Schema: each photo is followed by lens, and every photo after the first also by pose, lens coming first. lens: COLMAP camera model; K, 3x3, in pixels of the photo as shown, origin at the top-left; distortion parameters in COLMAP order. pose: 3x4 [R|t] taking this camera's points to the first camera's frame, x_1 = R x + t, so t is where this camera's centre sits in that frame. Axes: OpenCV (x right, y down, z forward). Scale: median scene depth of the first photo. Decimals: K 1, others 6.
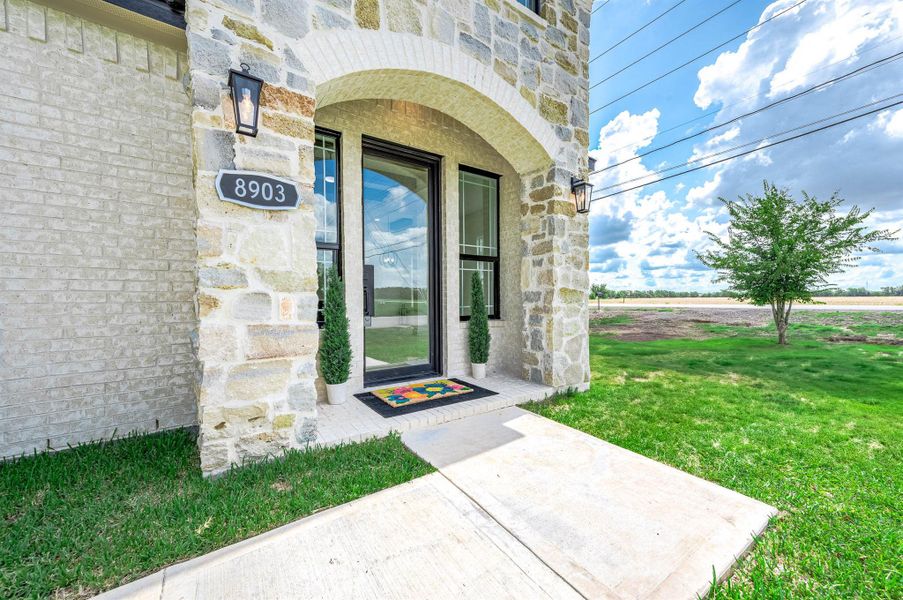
lens RADIAL K [[353.4, 0, 454.7], [0, 353.4, 300.6], [0, 0, 1]] dist [0.010628, 0.000155]
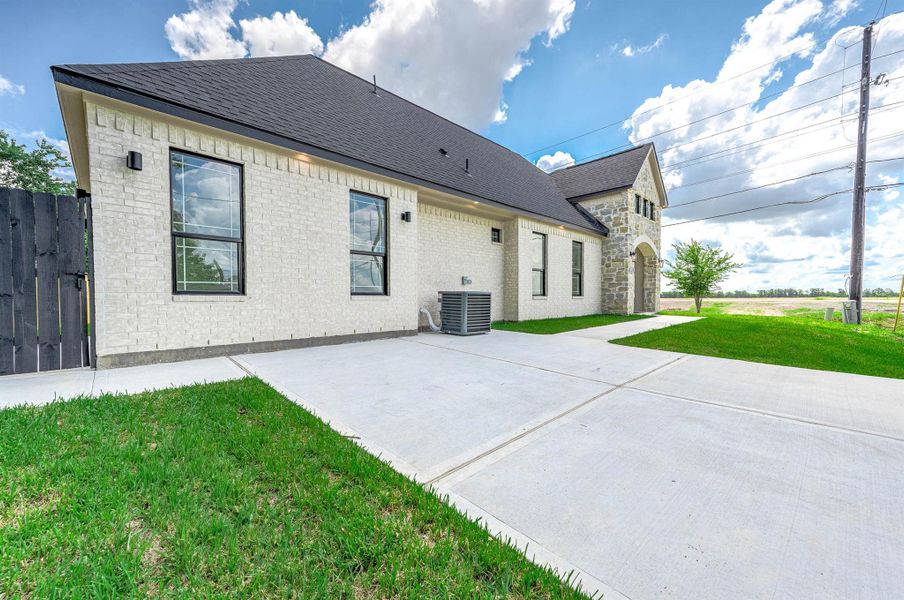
lens RADIAL K [[353.7, 0, 455.2], [0, 353.7, 300.6], [0, 0, 1]] dist [0.010628, 0.000155]
pose [[0.986454, -0.002482, 0.164020, -0.857696], [0.003573, 0.999973, -0.006354, 0.045297], [-0.164000, 0.006854, 0.986437, -0.845770]]
